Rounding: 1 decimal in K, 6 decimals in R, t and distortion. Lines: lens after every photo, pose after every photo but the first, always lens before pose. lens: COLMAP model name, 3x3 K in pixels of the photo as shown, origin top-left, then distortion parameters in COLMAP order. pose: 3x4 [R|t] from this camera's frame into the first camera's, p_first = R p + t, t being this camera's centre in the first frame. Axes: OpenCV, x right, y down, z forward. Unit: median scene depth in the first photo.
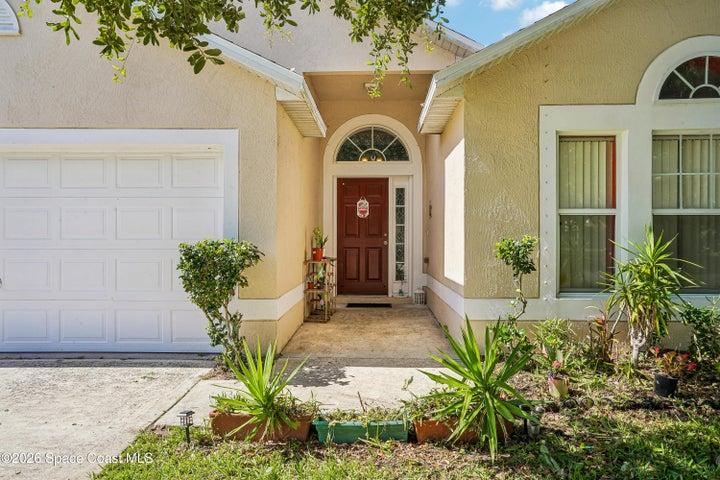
lens RADIAL K [[498.5, 0, 359.6], [0, 498.5, 239.0], [0, 0, 1]] dist [0.007548, 0.002944]
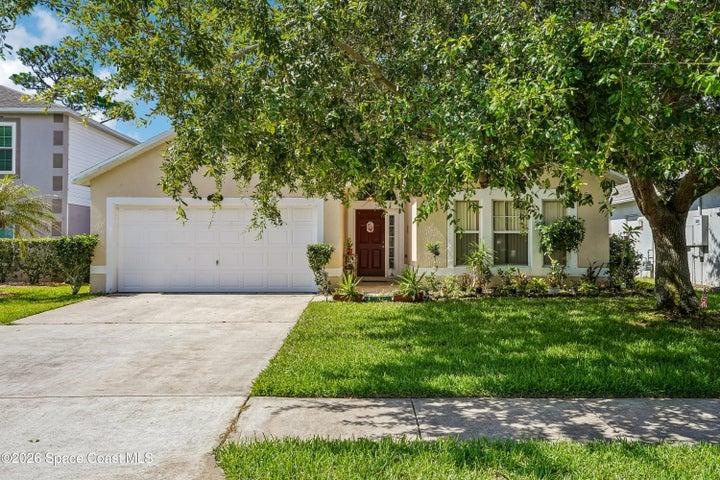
lens RADIAL K [[574.2, 0, 360.4], [0, 574.2, 240.5], [0, 0, 1]] dist [0.003770, 0.000943]
pose [[0.999848, -0.000596, 0.017453, -0.076146], [0.000840, 0.999902, -0.013959, 0.016845], [-0.017443, 0.013972, 0.999750, -1.211151]]
